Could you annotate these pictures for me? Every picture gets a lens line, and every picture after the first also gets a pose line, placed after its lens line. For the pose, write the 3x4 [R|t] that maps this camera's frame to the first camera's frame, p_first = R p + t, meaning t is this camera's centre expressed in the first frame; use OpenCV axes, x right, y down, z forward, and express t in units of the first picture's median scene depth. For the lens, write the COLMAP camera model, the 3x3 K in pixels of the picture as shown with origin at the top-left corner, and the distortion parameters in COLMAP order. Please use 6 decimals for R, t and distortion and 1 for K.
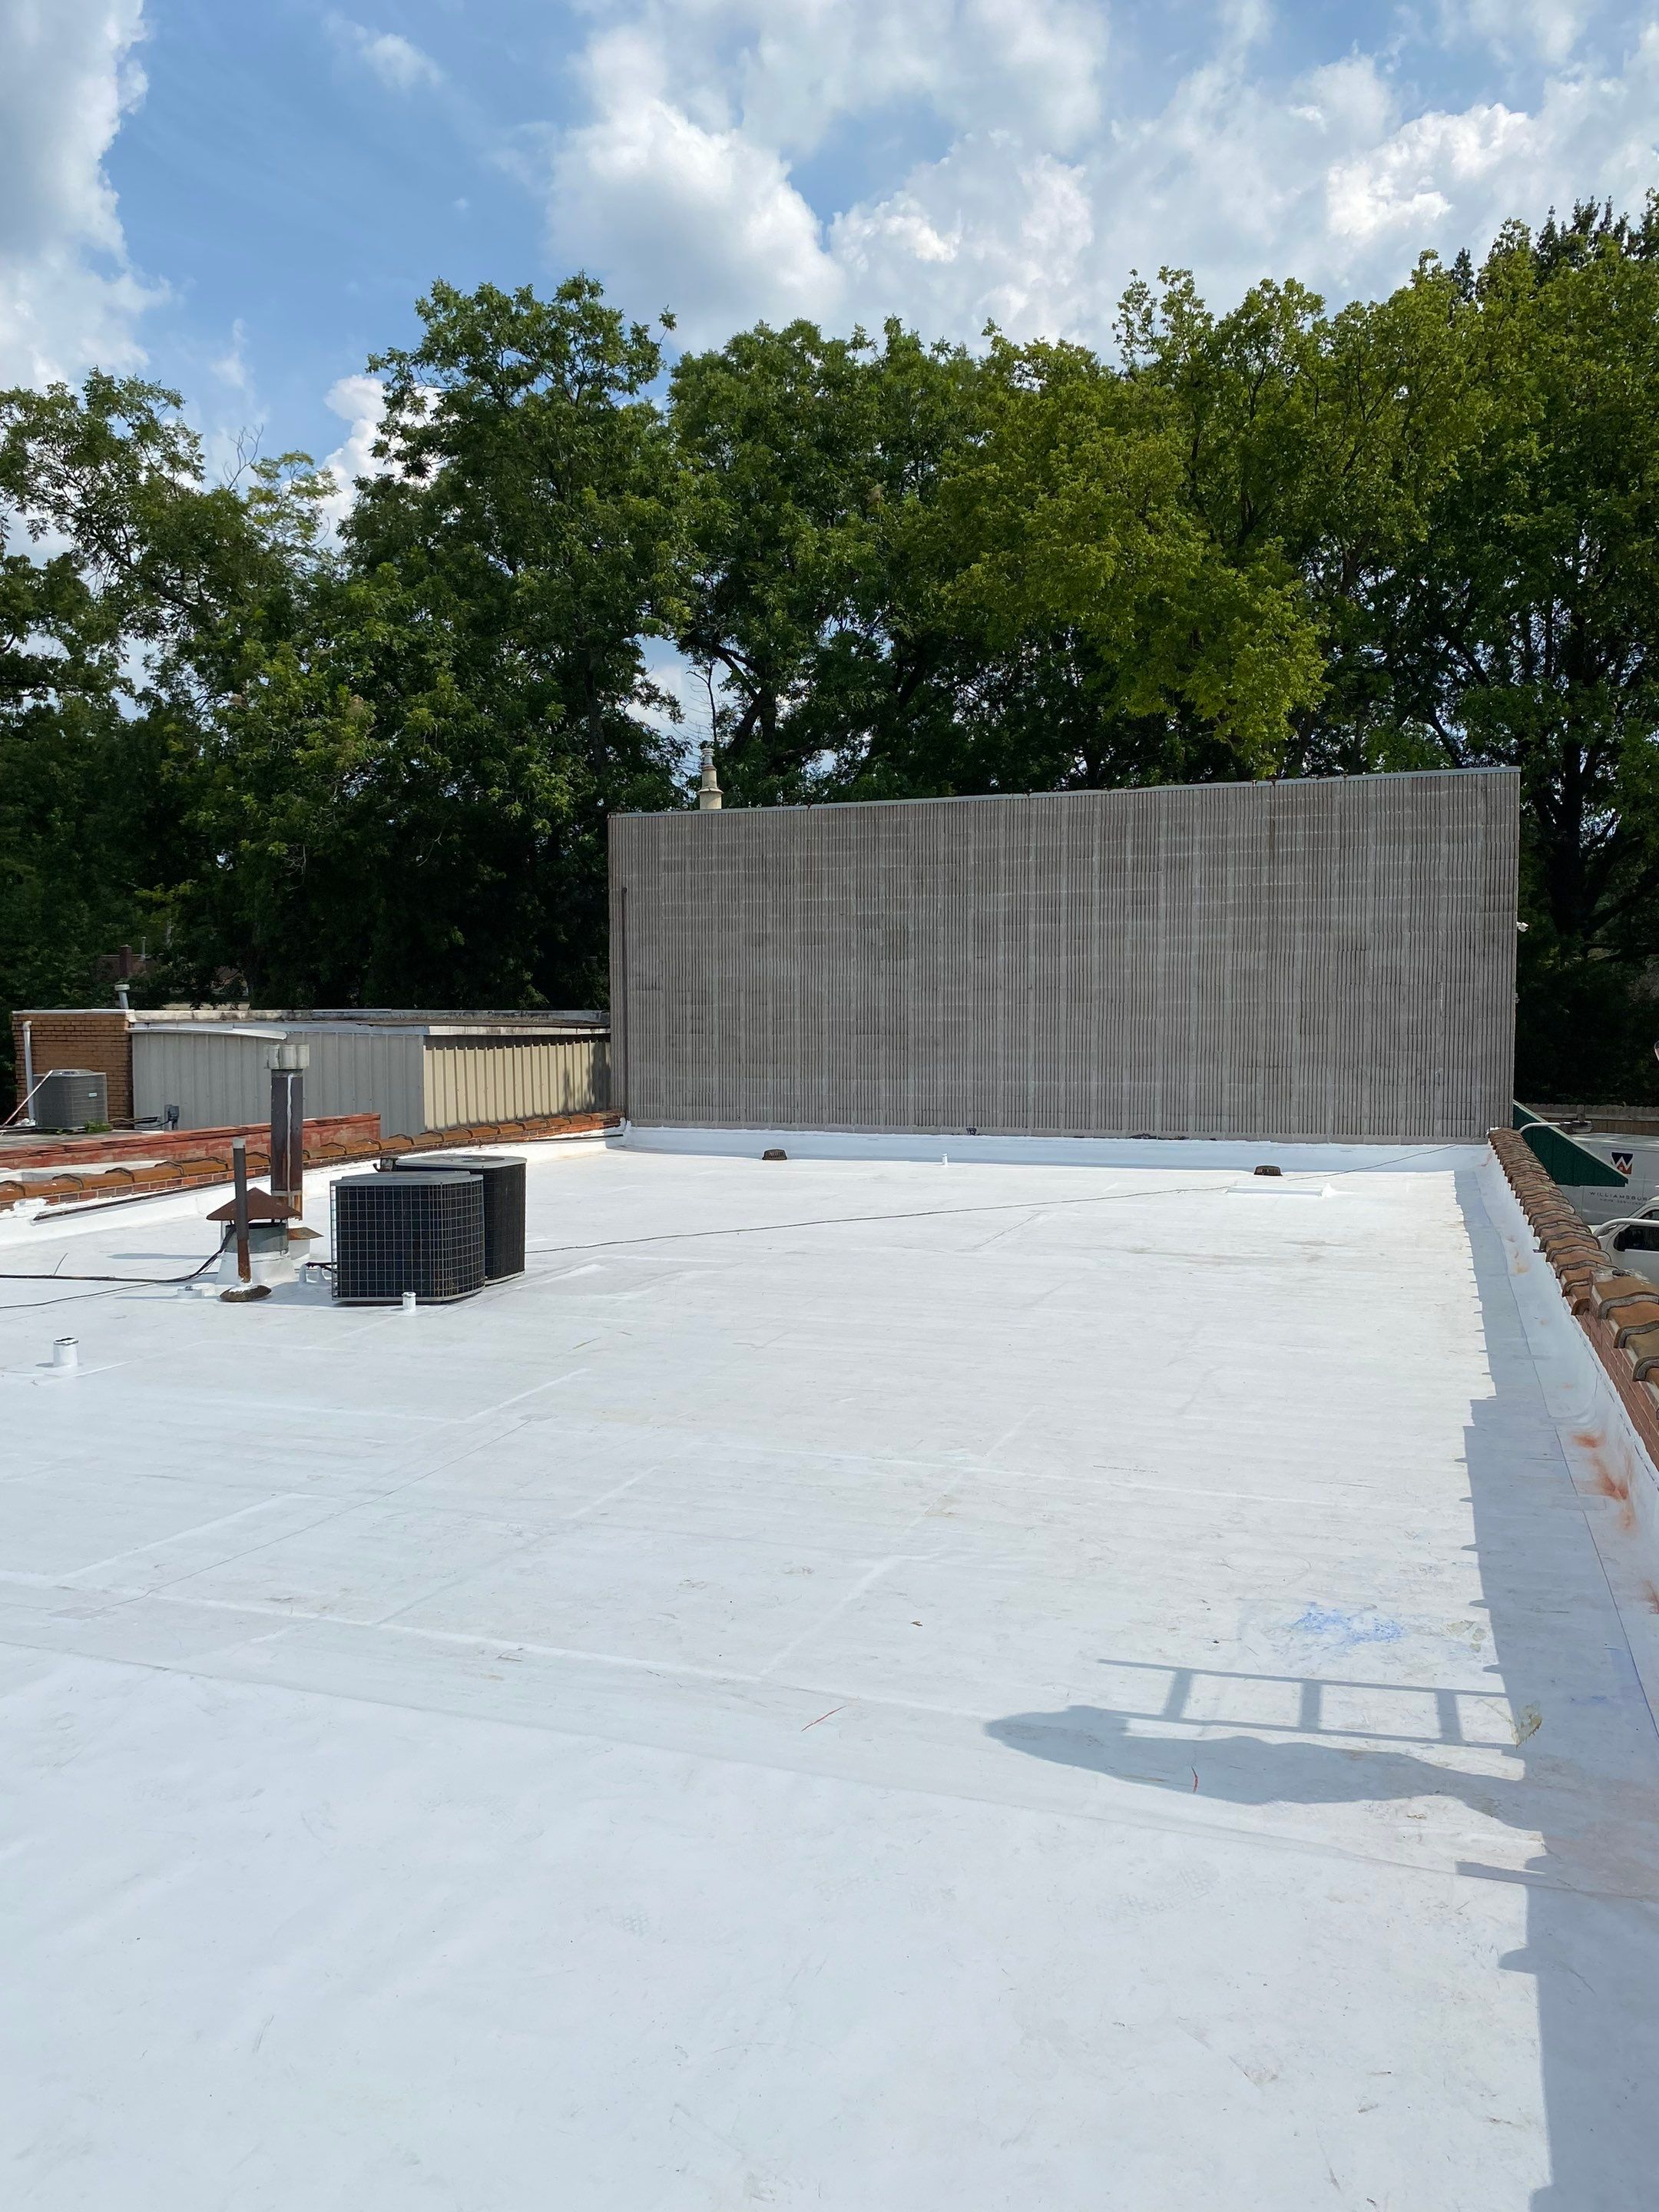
lens RADIAL K [[1655.6, 0, 794.3], [0, 1655.6, 1119.3], [0, 0, 1]] dist [0.052818, -0.017278]
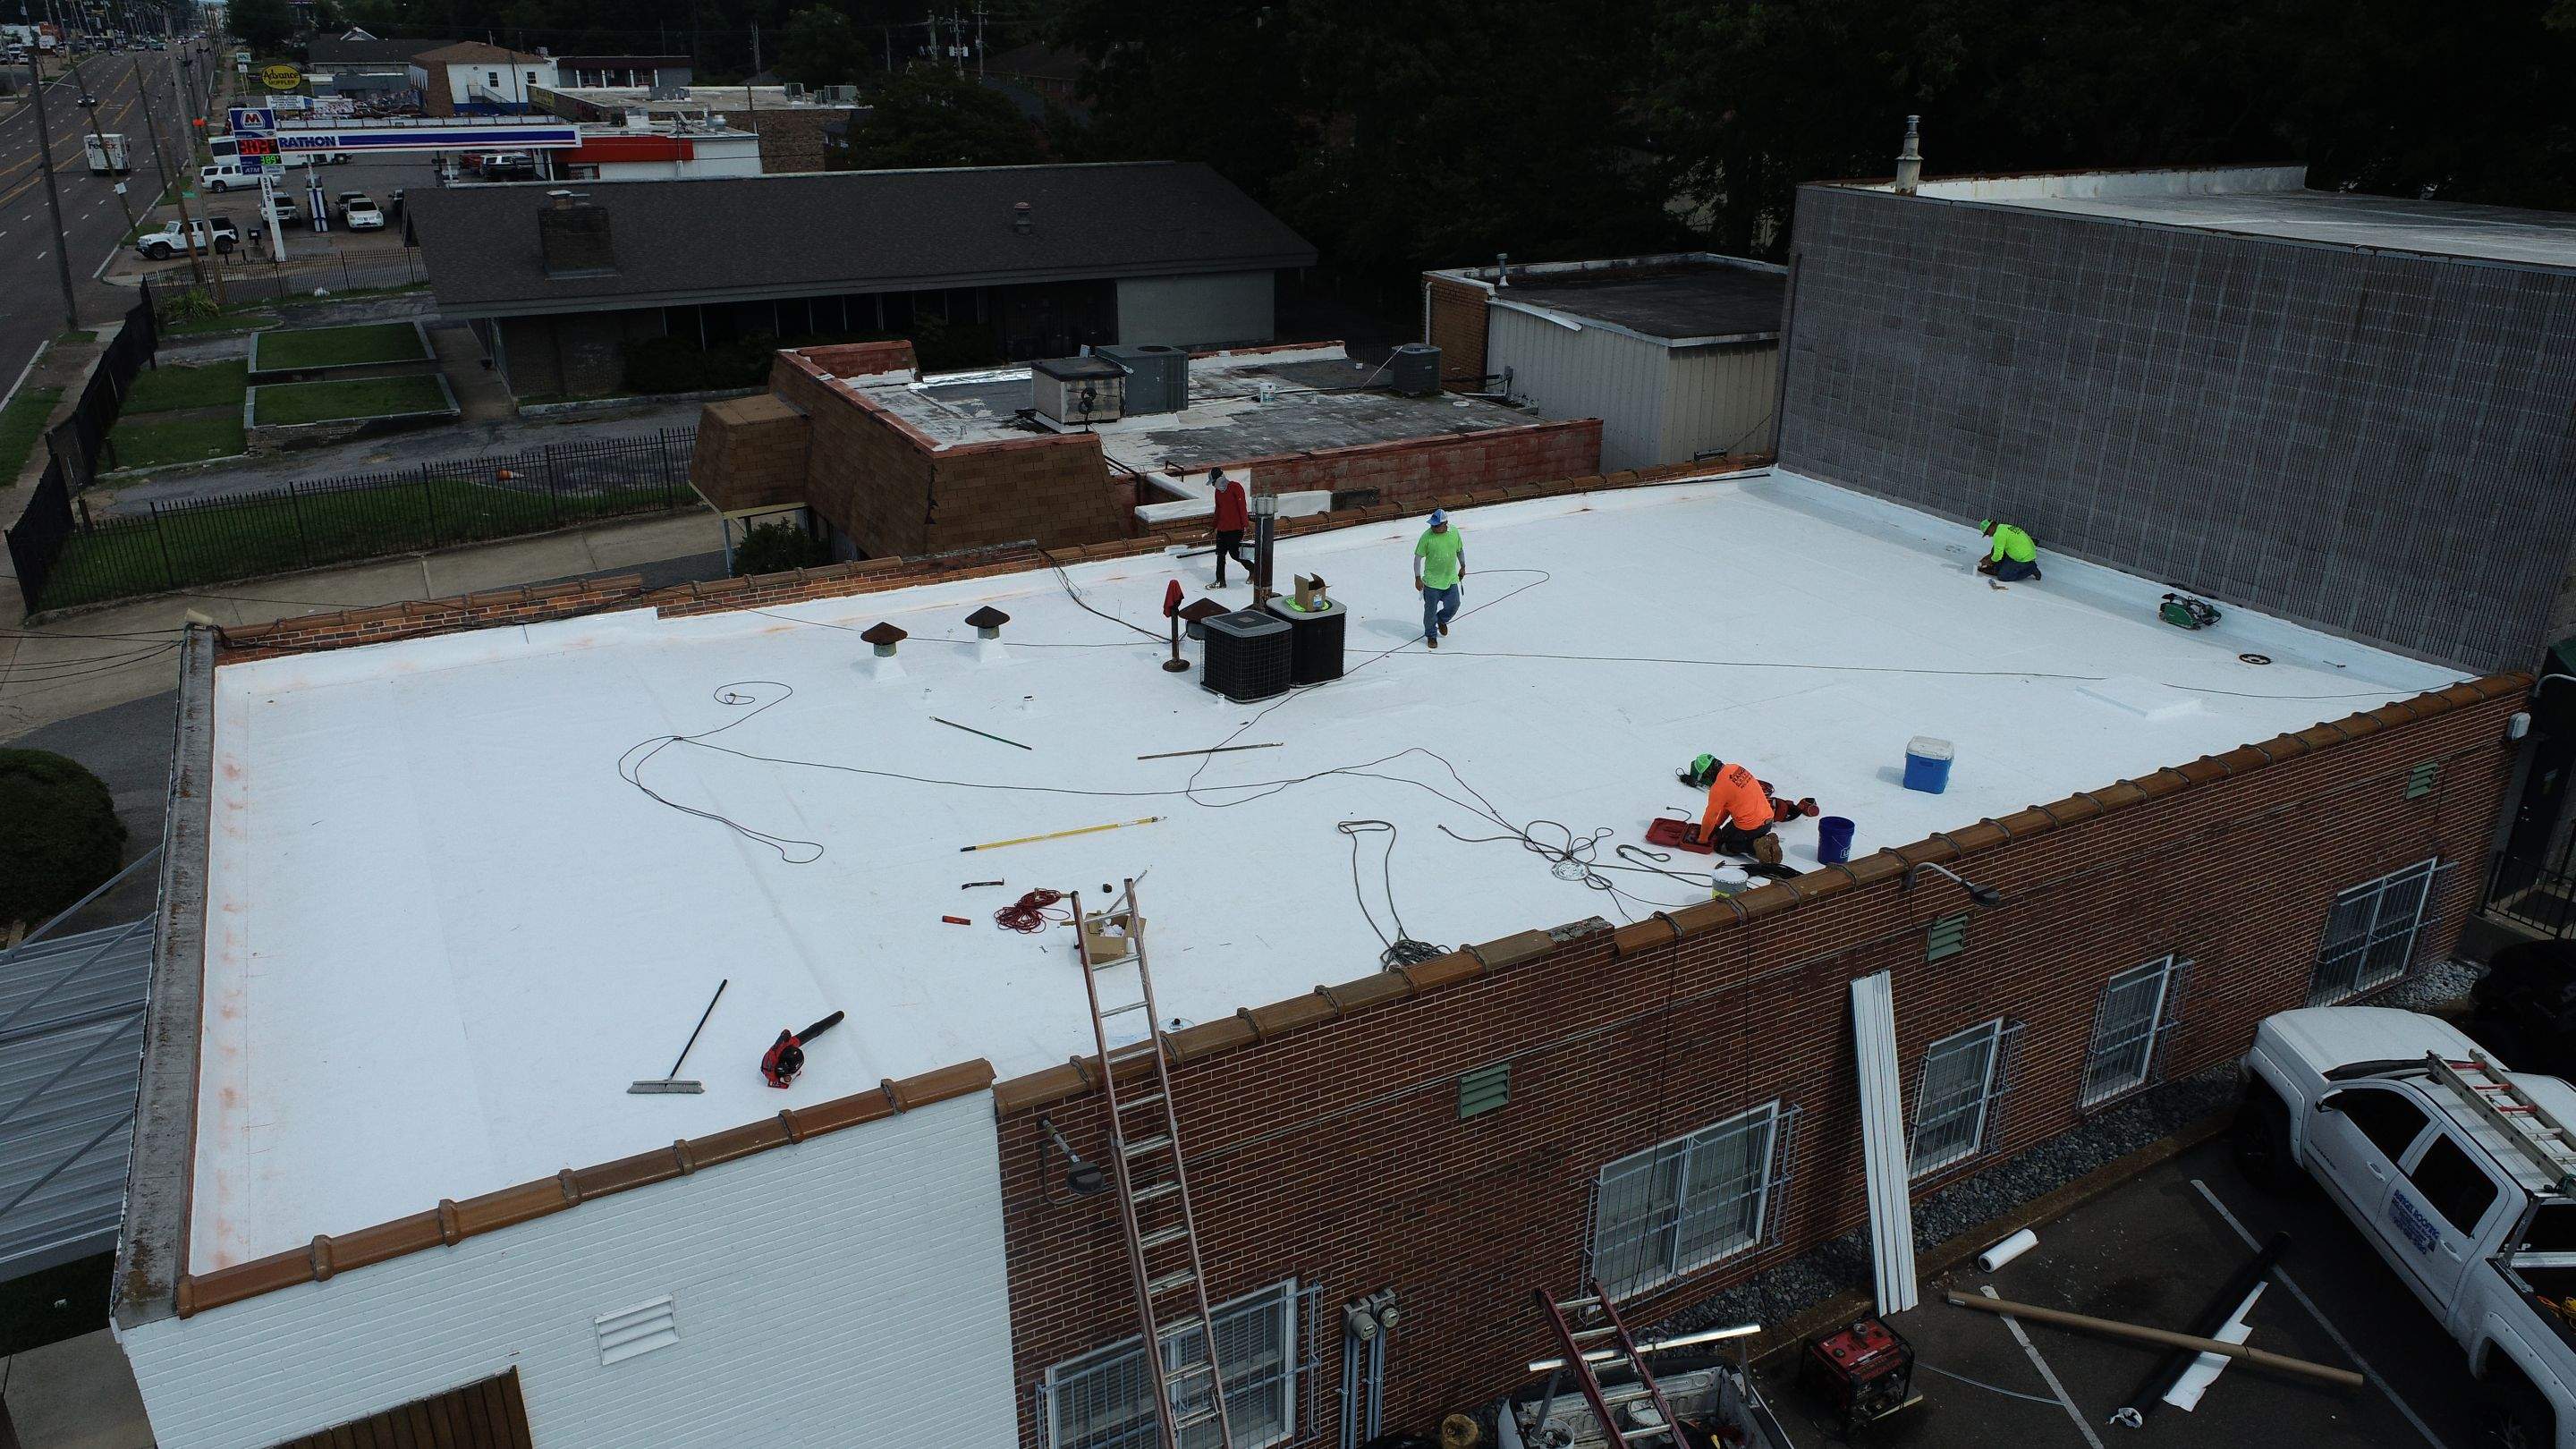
lens RADIAL K [[1699.4, 0, 1292.2], [0, 1699.4, 715.7], [0, 0, 1]] dist [-0.038037, 0.002941]
pose [[0.758416, 0.250848, -0.601565, 0.431411], [-0.049409, 0.942442, 0.330700, -0.224536], [0.649896, -0.221085, 0.727157, -0.113933]]
